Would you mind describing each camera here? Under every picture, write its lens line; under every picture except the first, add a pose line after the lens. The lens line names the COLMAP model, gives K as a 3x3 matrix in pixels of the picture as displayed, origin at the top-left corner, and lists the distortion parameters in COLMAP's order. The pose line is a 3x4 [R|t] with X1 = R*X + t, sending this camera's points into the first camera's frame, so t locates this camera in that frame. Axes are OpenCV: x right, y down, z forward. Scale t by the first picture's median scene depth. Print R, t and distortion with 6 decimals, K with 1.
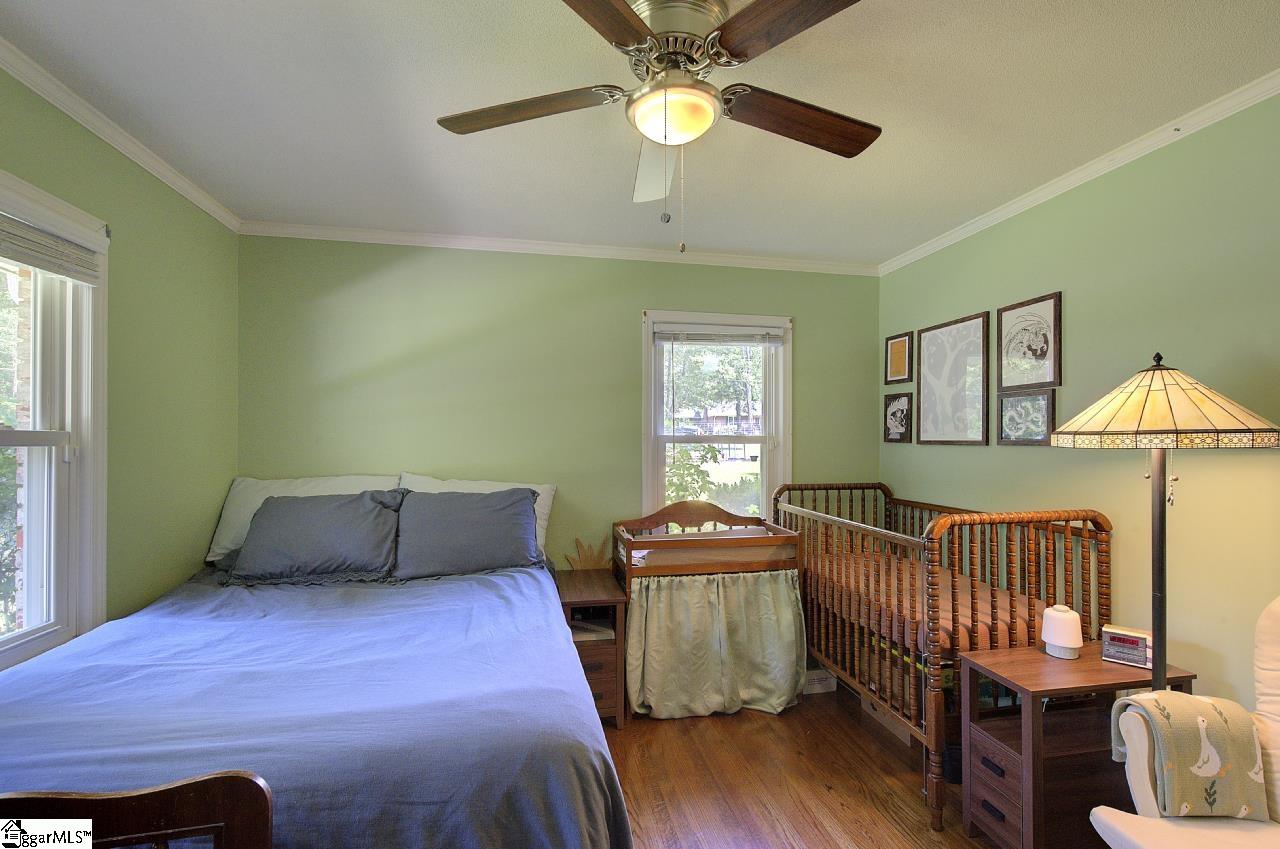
lens RADIAL K [[556.0, 0, 642.5], [0, 556.0, 438.1], [0, 0, 1]] dist [-0.002502, 0.000008]
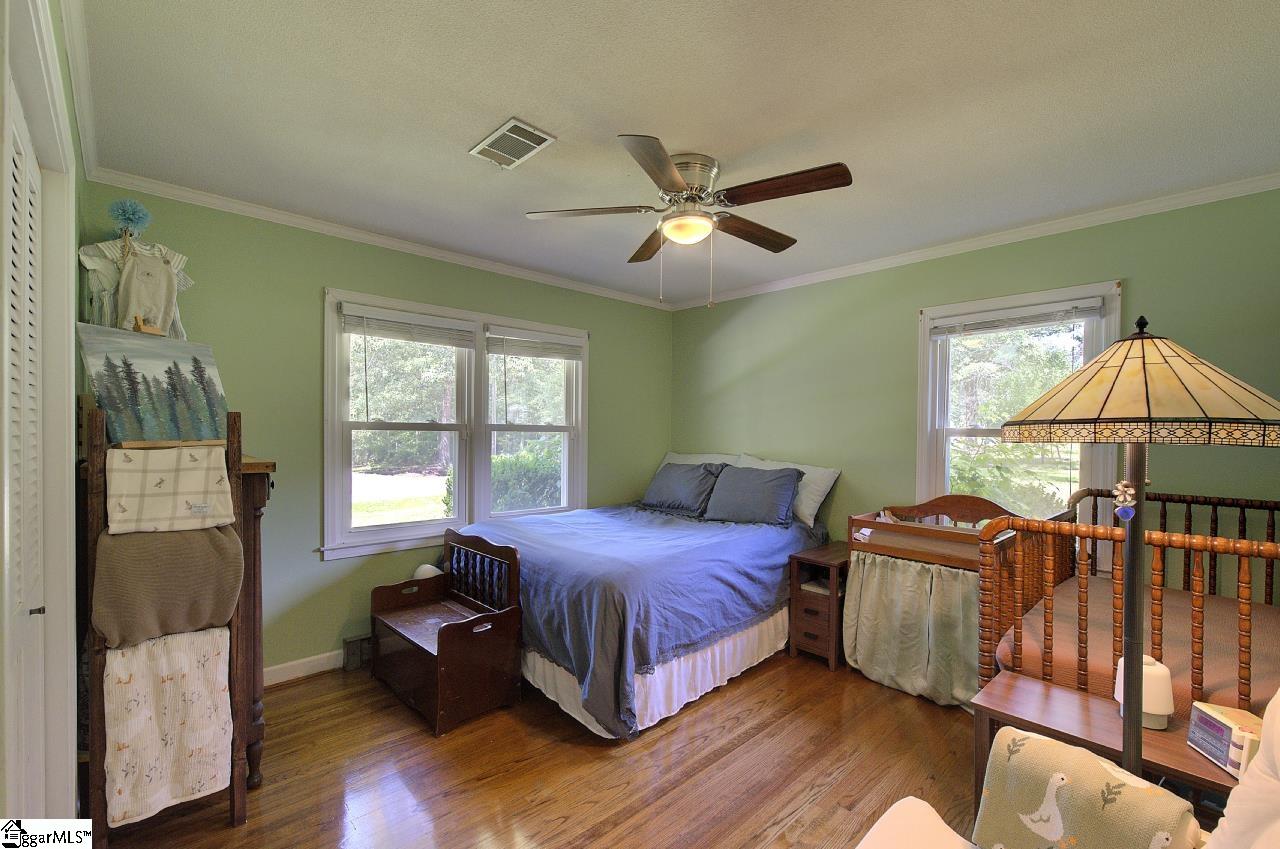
lens RADIAL K [[556.0, 0, 673.4], [0, 556.0, 424.5], [0, 0, 1]] dist [-0.002502, 0.000008]
pose [[0.554207, -0.005918, -0.832358, 0.822534], [-0.006647, 0.999911, -0.011535, 0.004185], [0.832352, 0.011925, 0.554119, 0.042134]]
